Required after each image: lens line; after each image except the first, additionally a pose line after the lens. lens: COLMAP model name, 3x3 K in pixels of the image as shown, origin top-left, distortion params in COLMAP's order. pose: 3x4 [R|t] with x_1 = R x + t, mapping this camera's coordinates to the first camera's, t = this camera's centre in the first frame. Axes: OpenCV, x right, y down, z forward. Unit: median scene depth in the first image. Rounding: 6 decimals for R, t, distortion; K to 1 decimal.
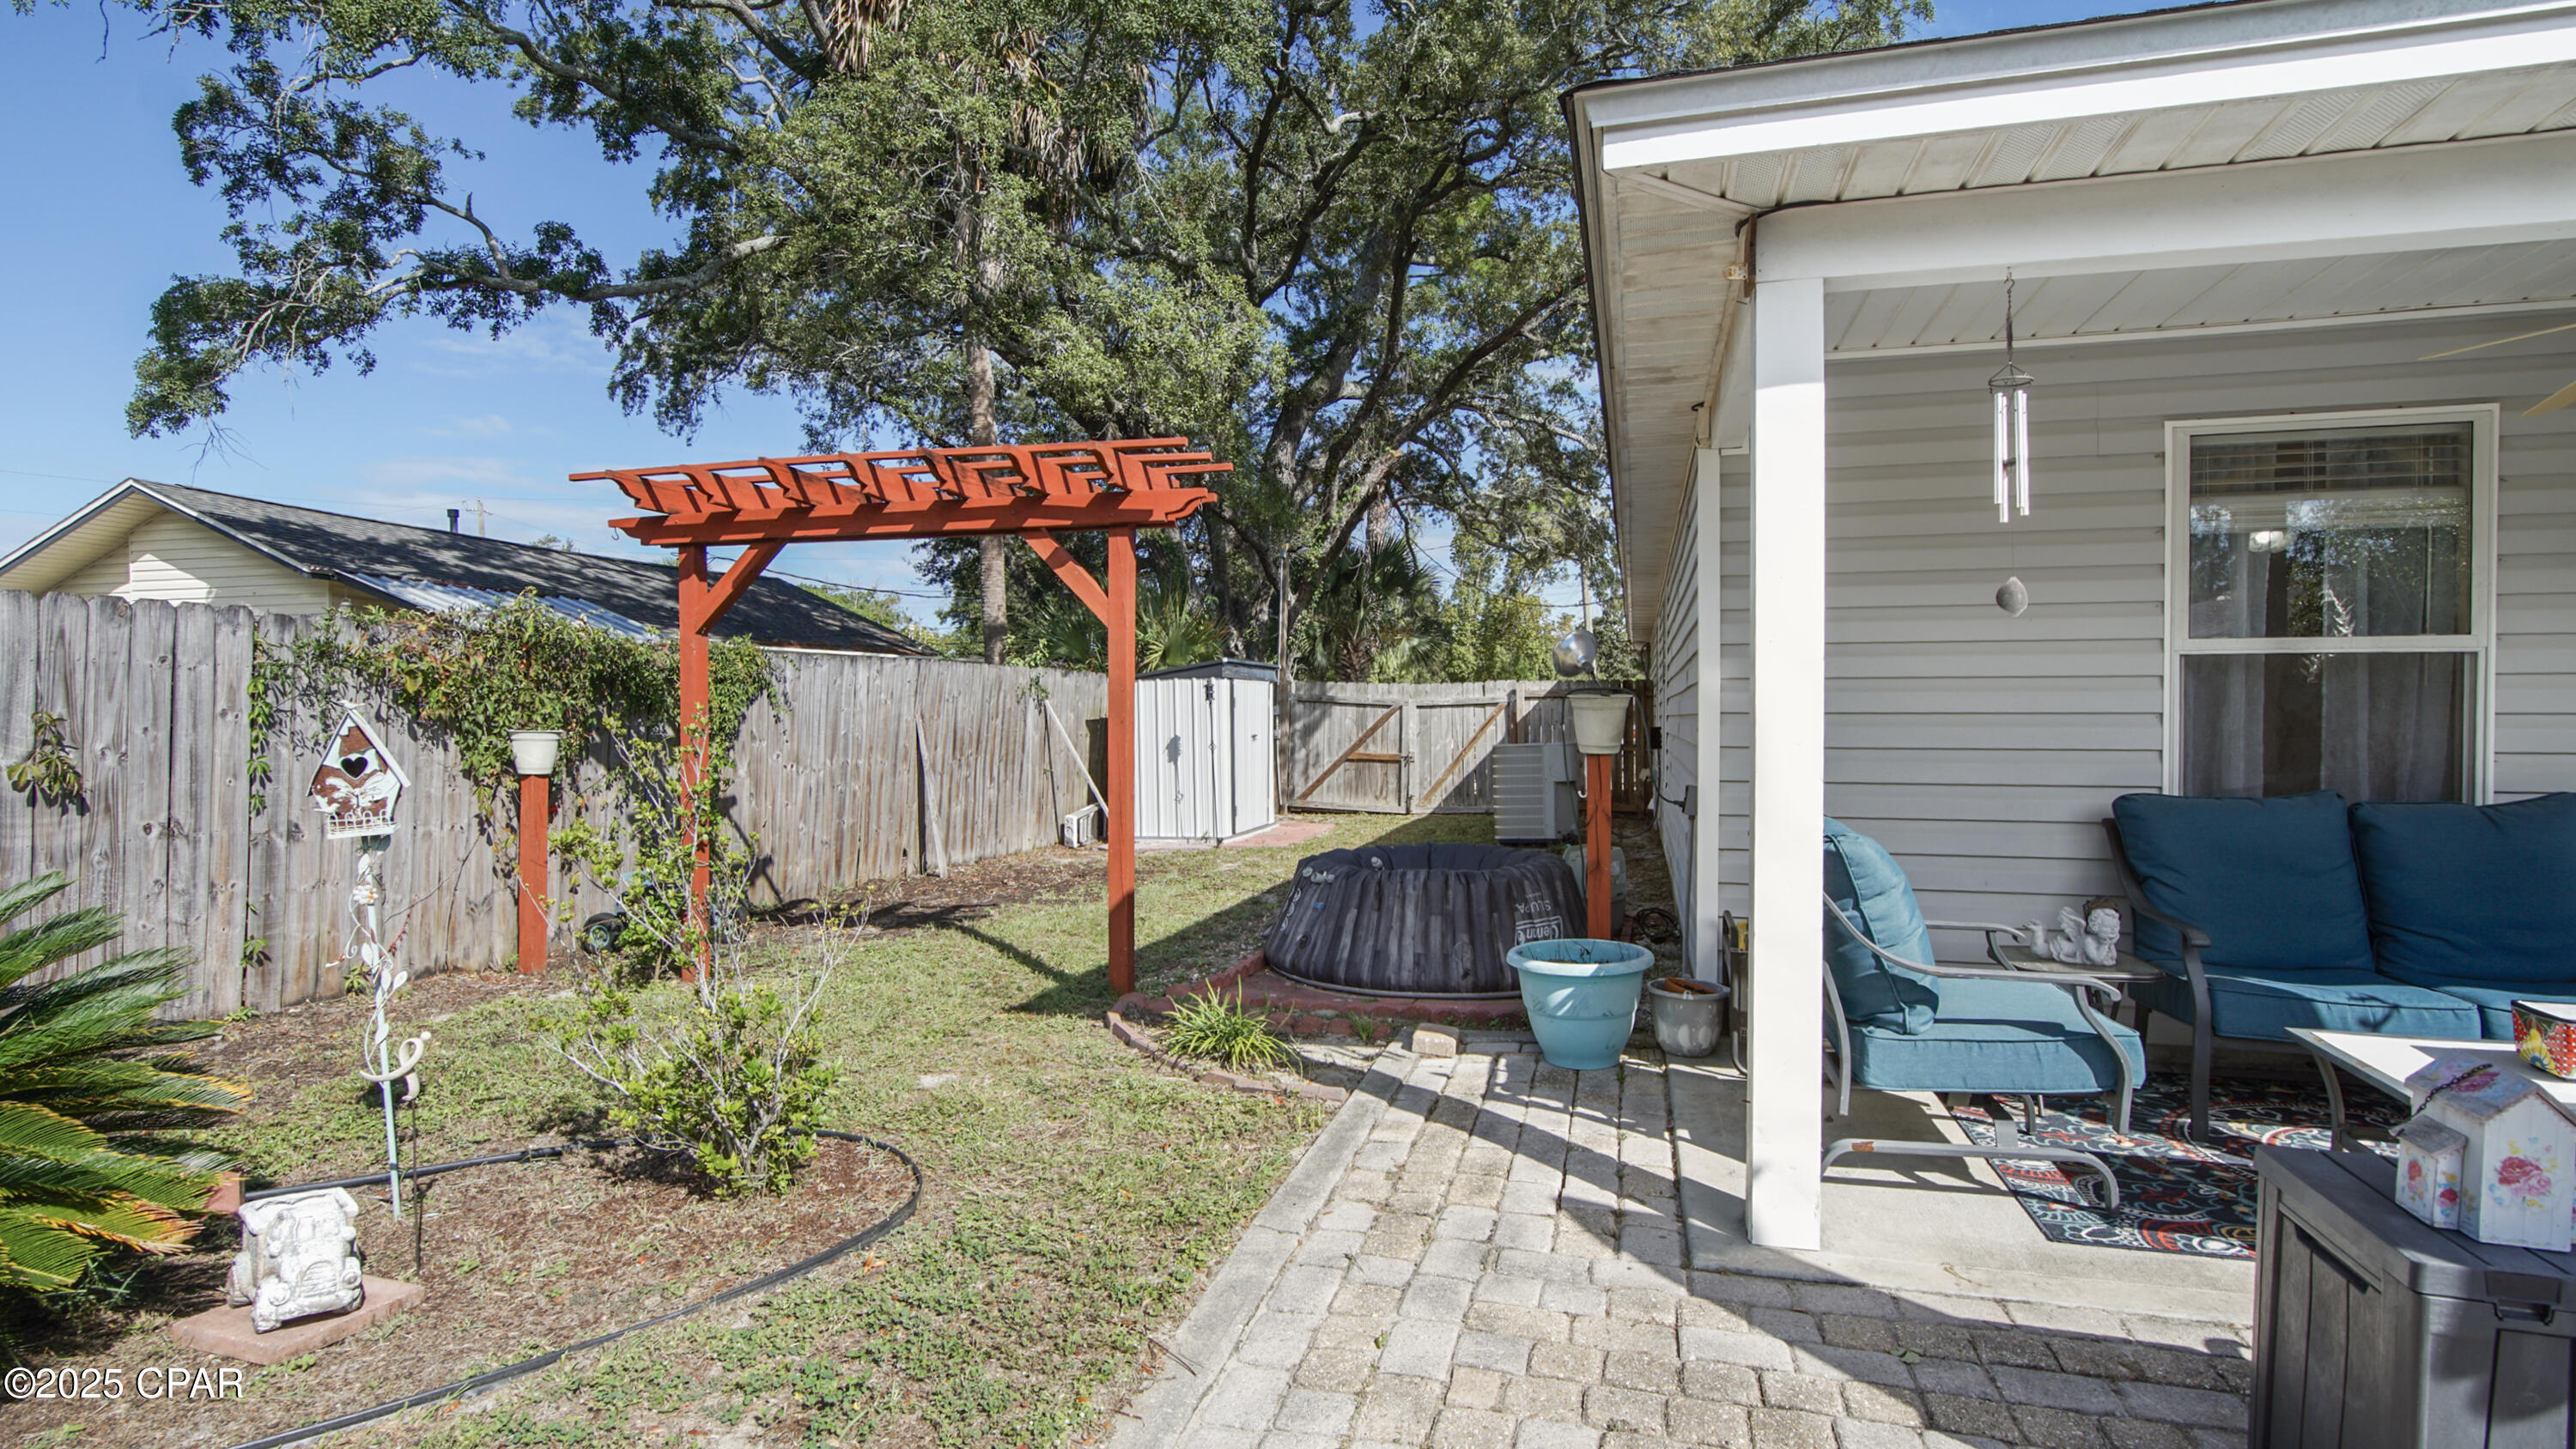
lens RADIAL K [[1188.5, 0, 1277.2], [0, 1188.5, 729.8], [0, 0, 1]] dist [-0.032387, 0.005357]
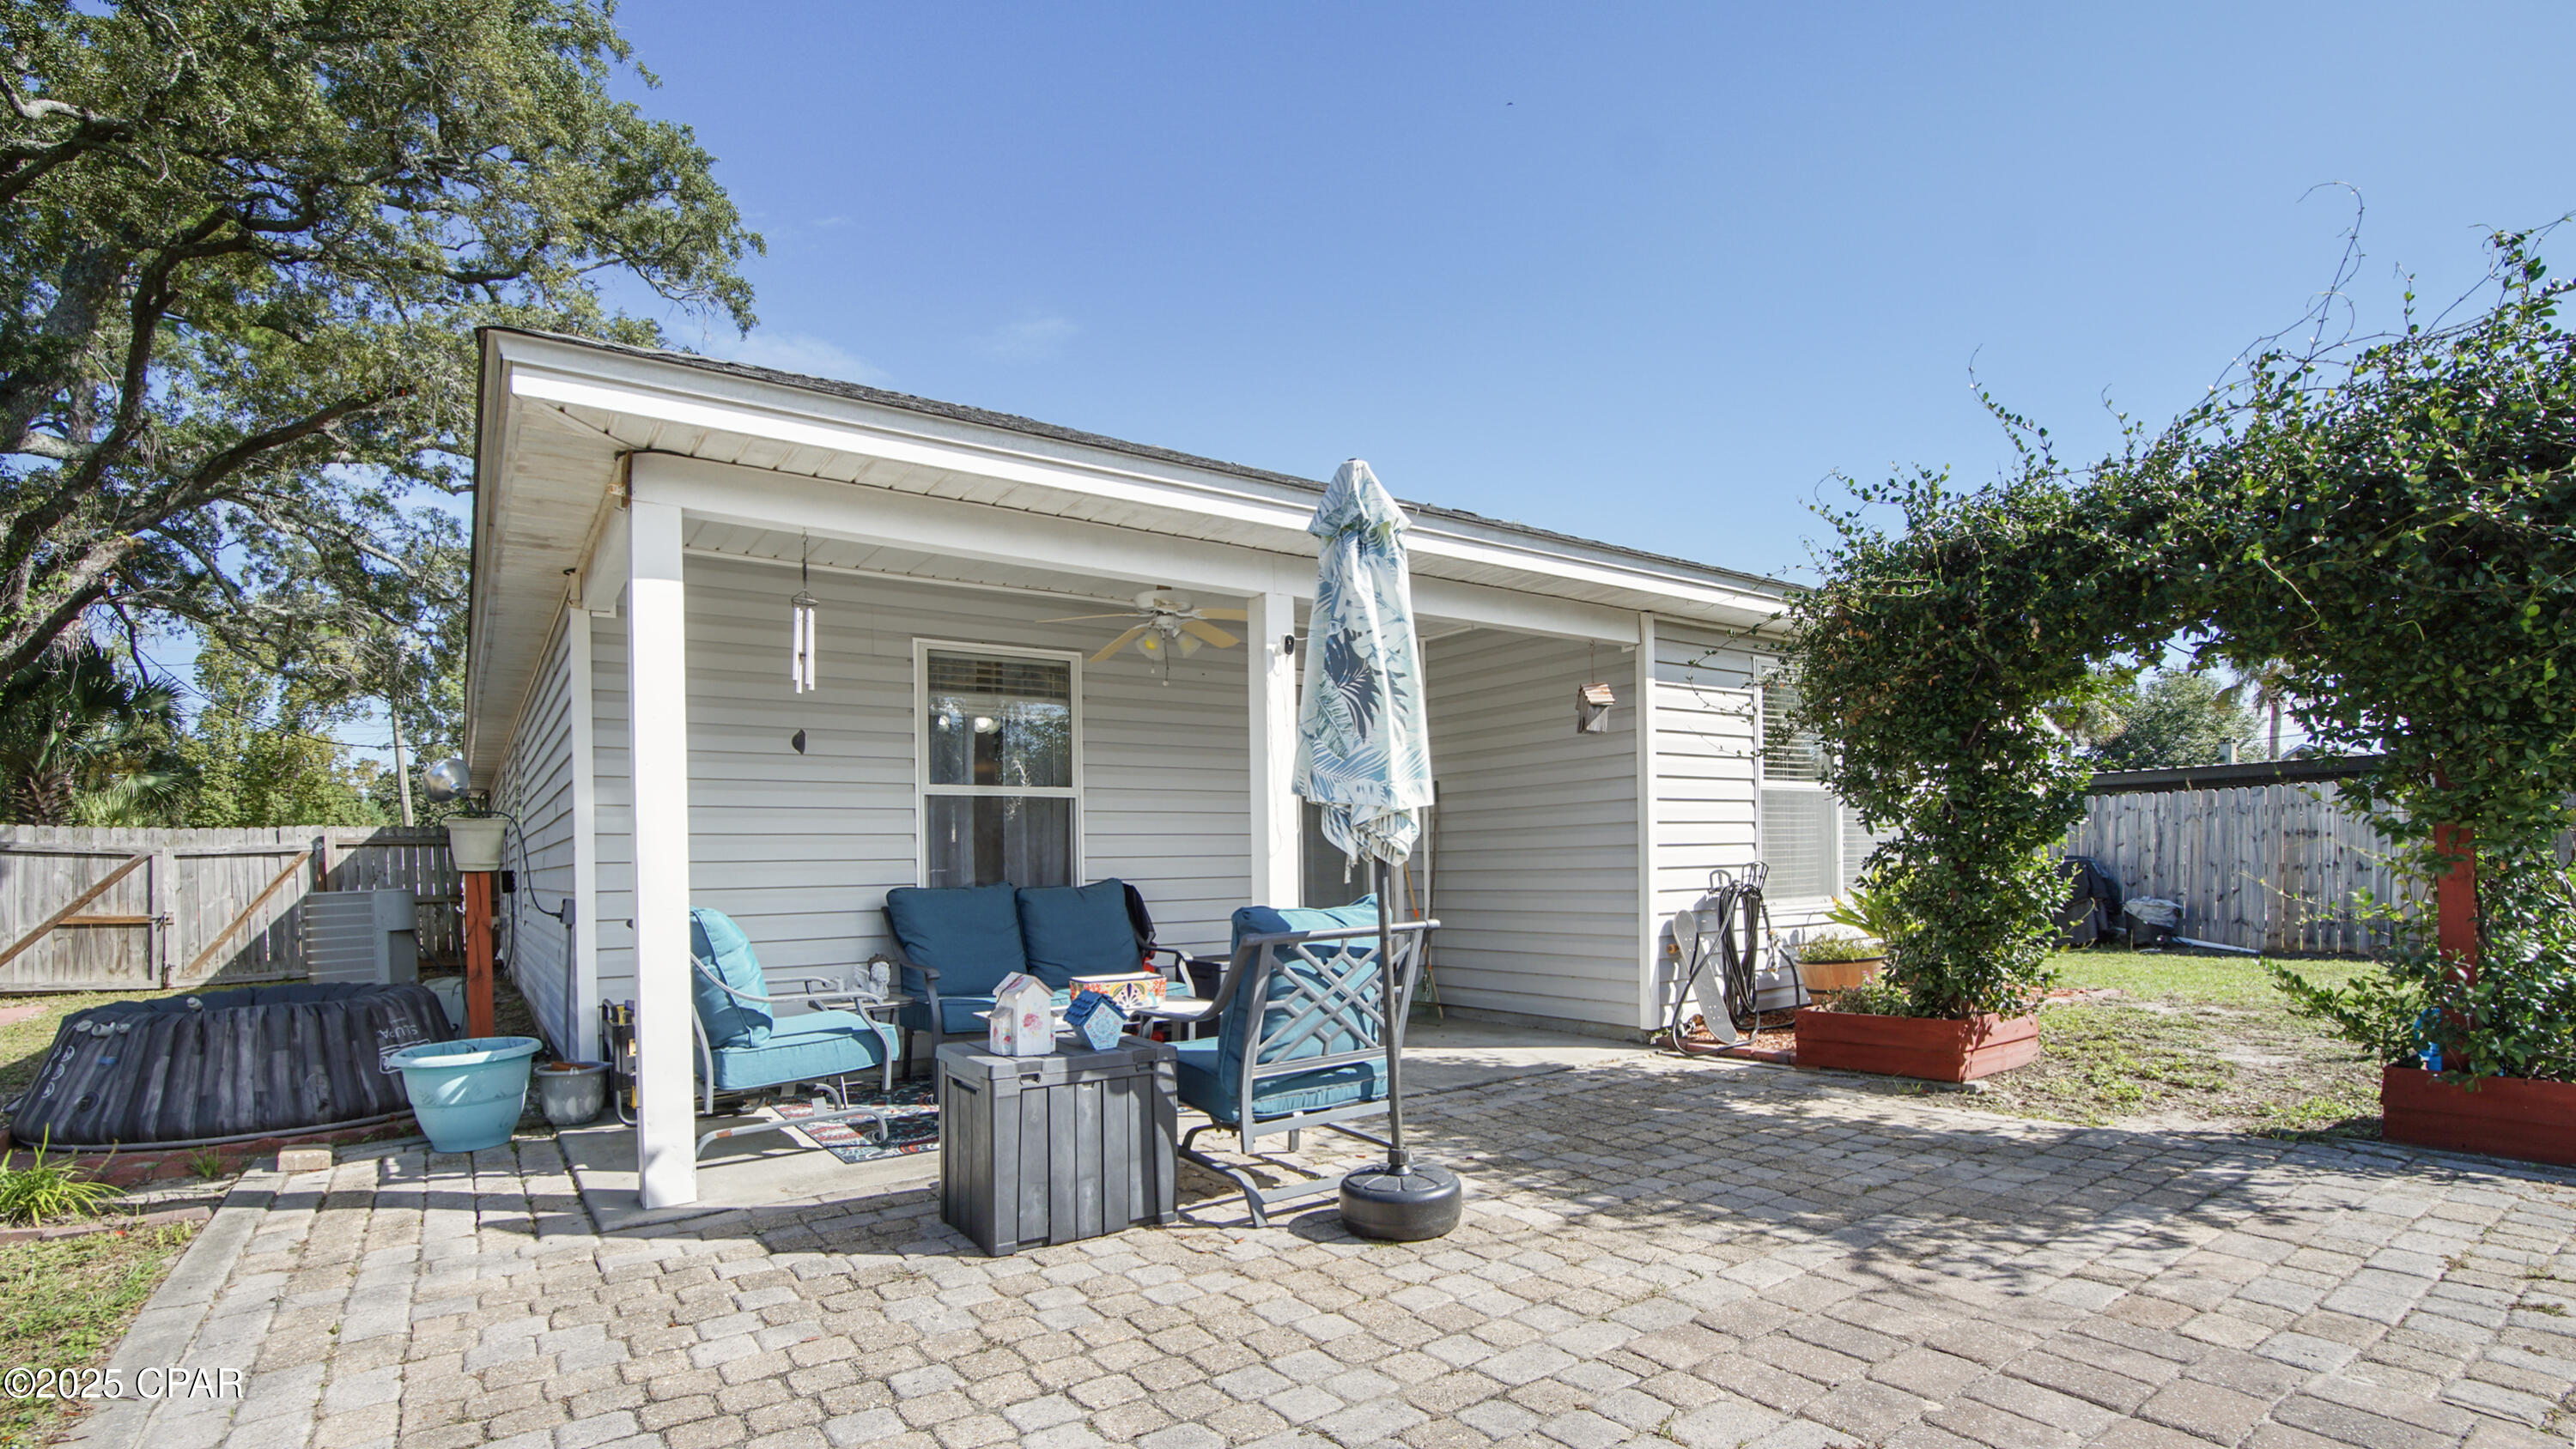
lens RADIAL K [[1183.6, 0, 1253.6], [0, 1183.6, 872.5], [0, 0, 1]] dist [-0.026575, 0.007126]
pose [[0.628179, -0.015189, 0.777921, -0.128620], [0.027709, 0.999612, -0.002857, 0.047543], [-0.777576, 0.023350, 0.628356, -0.254429]]
